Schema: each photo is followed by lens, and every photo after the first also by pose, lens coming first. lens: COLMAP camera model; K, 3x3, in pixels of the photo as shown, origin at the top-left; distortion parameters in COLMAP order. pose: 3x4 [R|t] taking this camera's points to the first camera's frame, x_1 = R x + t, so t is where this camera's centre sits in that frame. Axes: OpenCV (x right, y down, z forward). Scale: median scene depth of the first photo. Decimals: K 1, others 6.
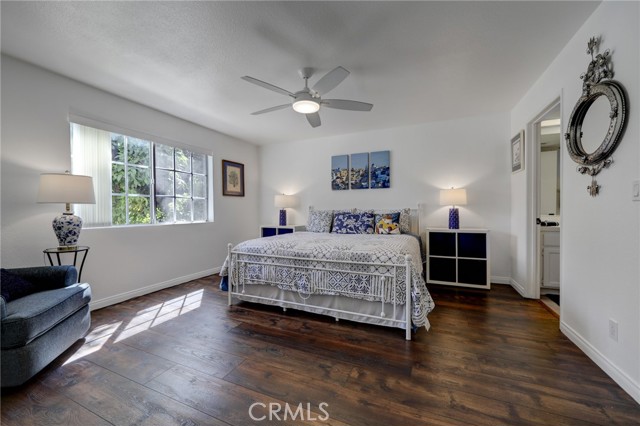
lens RADIAL K [[250.8, 0, 320.0], [0, 250.8, 213.0], [0, 0, 1]] dist [-0.000346, 0.000103]
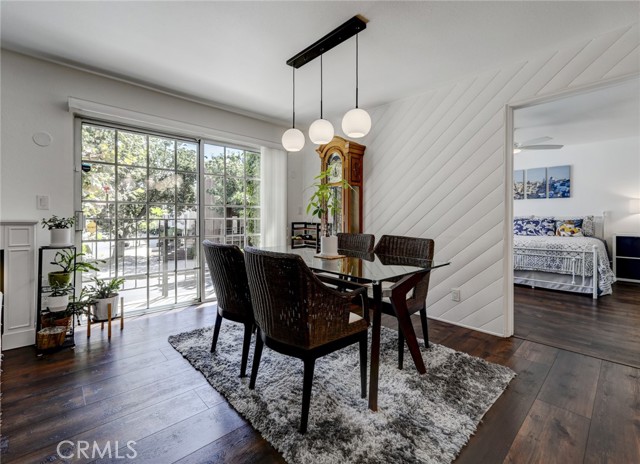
lens RADIAL K [[288.5, 0, 307.3], [0, 288.5, 218.2], [0, 0, 1]] dist [-0.000374, -0.000028]
pose [[0.912314, 0.009363, -0.409383, -0.313714], [-0.014354, 0.999855, -0.009120, 0.025629], [0.409239, 0.014196, 0.912317, -0.781924]]
